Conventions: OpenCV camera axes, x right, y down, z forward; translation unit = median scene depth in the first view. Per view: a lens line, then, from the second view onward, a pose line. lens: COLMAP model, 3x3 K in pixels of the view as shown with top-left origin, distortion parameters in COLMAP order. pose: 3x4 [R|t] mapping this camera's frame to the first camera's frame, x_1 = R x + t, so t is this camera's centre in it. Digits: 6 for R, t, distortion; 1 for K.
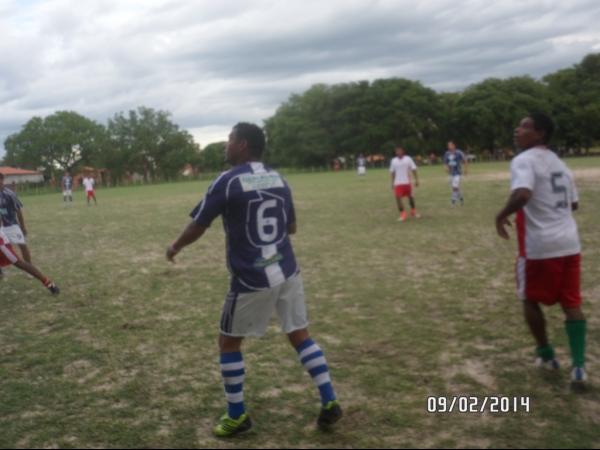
lens RADIAL K [[628.0, 0, 295.1], [0, 628.0, 224.2], [0, 0, 1]] dist [-0.063864, 0.017726]
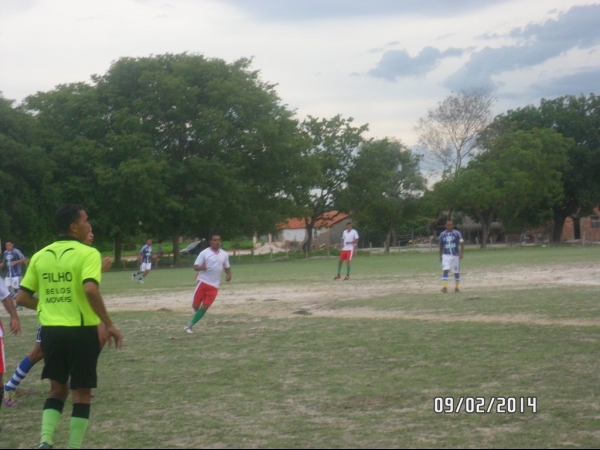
lens RADIAL K [[1457.4, 0, 300.0], [0, 1457.4, 225.0], [0, 0, 1]] dist [0.170033, -0.941979]
pose [[0.816672, 0.028320, 0.576407, -0.206561], [0.053127, 0.990864, -0.123956, 0.009331], [-0.574652, 0.131855, 0.807707, 0.037044]]
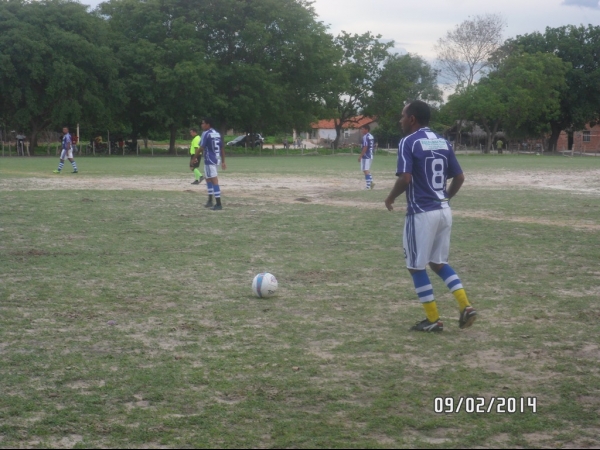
lens RADIAL K [[1252.0, 0, 300.0], [0, 1252.0, 225.0], [0, 0, 1]] dist [0.035064, -0.419730]
pose [[0.834876, 0.026987, 0.549776, -0.167240], [-0.002409, 0.998967, -0.045378, 0.011751], [-0.550432, 0.036561, 0.834079, 0.001830]]
